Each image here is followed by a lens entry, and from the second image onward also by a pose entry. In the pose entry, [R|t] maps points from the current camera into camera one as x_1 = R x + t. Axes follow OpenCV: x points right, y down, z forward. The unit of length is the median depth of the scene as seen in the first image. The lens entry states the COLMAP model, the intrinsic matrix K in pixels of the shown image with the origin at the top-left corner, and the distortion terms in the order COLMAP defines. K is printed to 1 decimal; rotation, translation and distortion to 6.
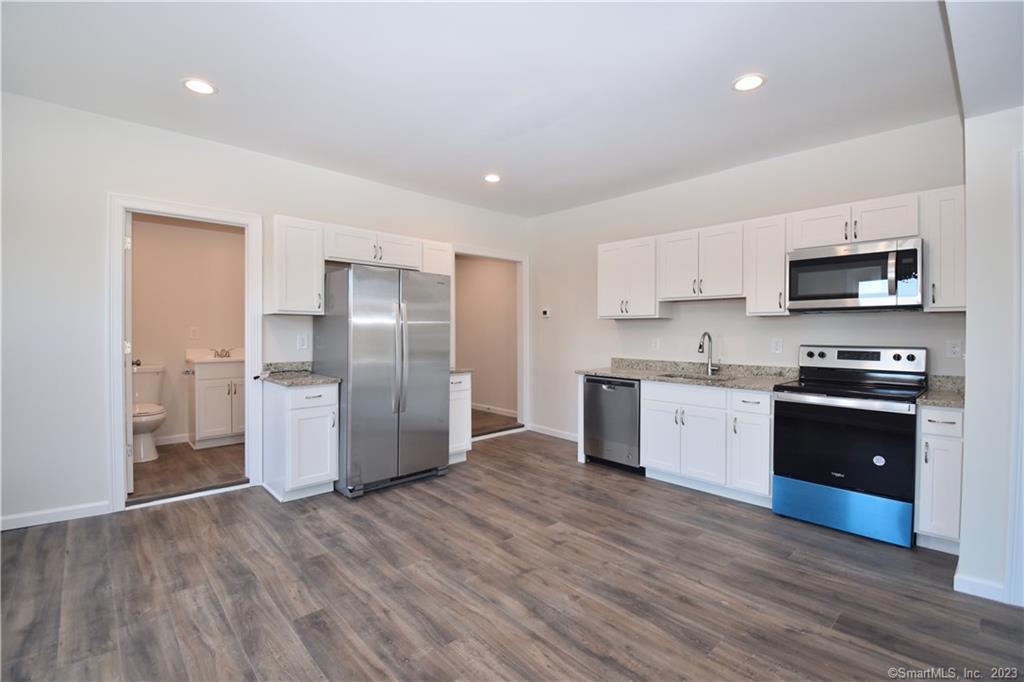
lens RADIAL K [[454.7, 0, 514.4], [0, 454.7, 336.3], [0, 0, 1]] dist [0.021340, -0.025938]
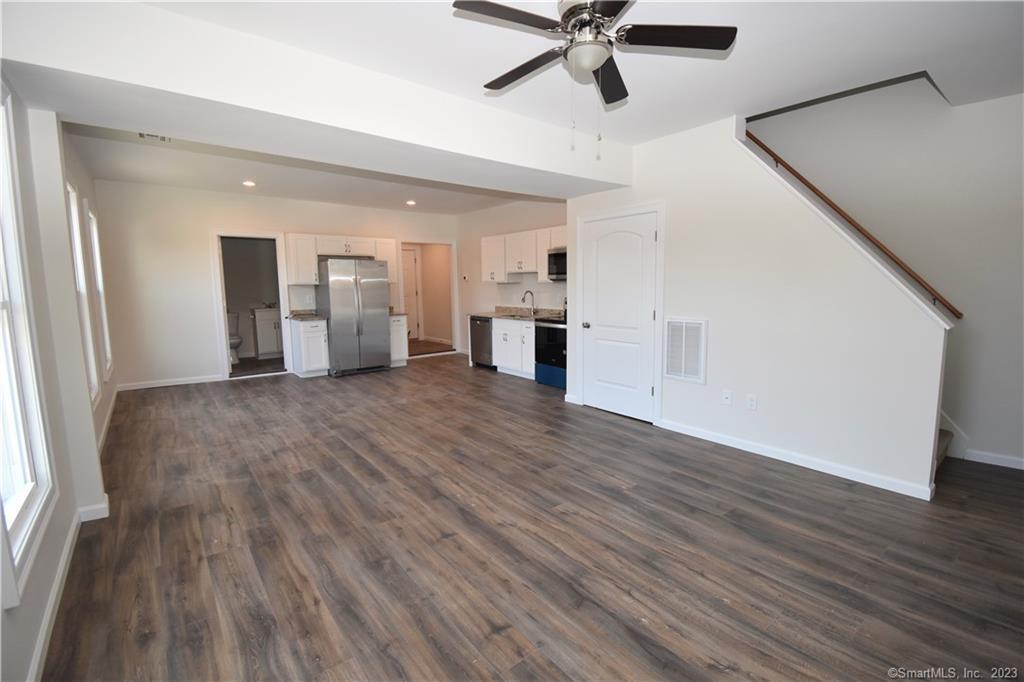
lens RADIAL K [[454.7, 0, 514.4], [0, 454.7, 336.3], [0, 0, 1]] dist [0.021340, -0.025938]
pose [[0.996385, -0.005318, -0.084783, 0.549533], [0.014215, 0.994404, 0.104685, -0.019507], [0.083751, -0.105512, 0.990885, -0.828339]]
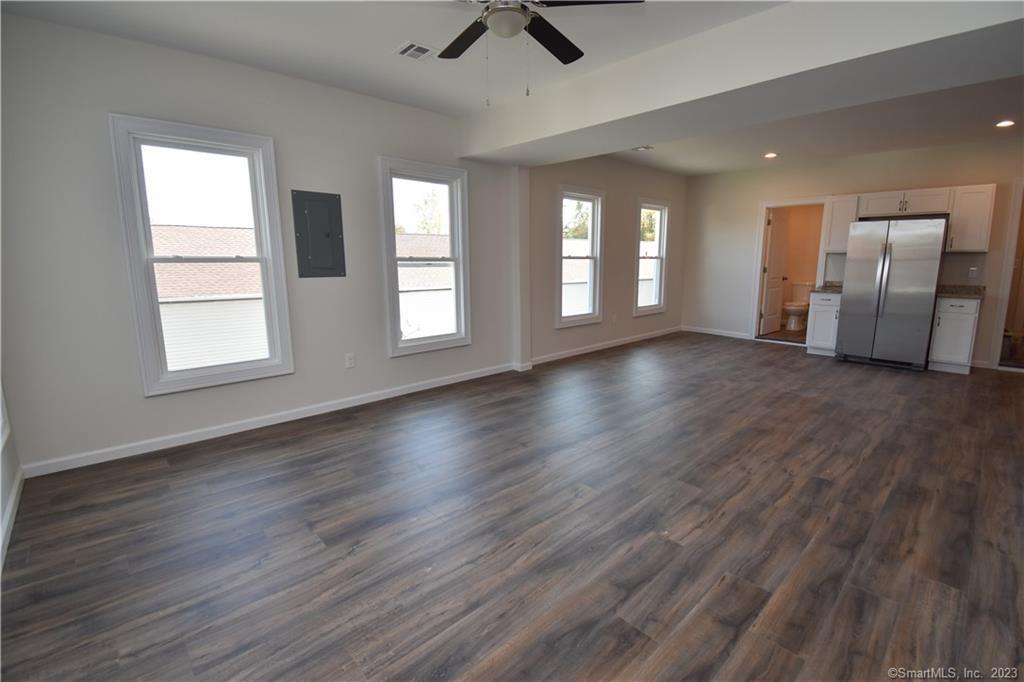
lens RADIAL K [[454.7, 0, 514.4], [0, 454.7, 336.3], [0, 0, 1]] dist [0.021340, -0.025938]
pose [[-0.002231, 0.160604, -0.987016, 1.235781], [-0.008563, 0.986980, 0.160617, -0.002390], [0.999961, 0.008811, -0.000826, -0.203211]]
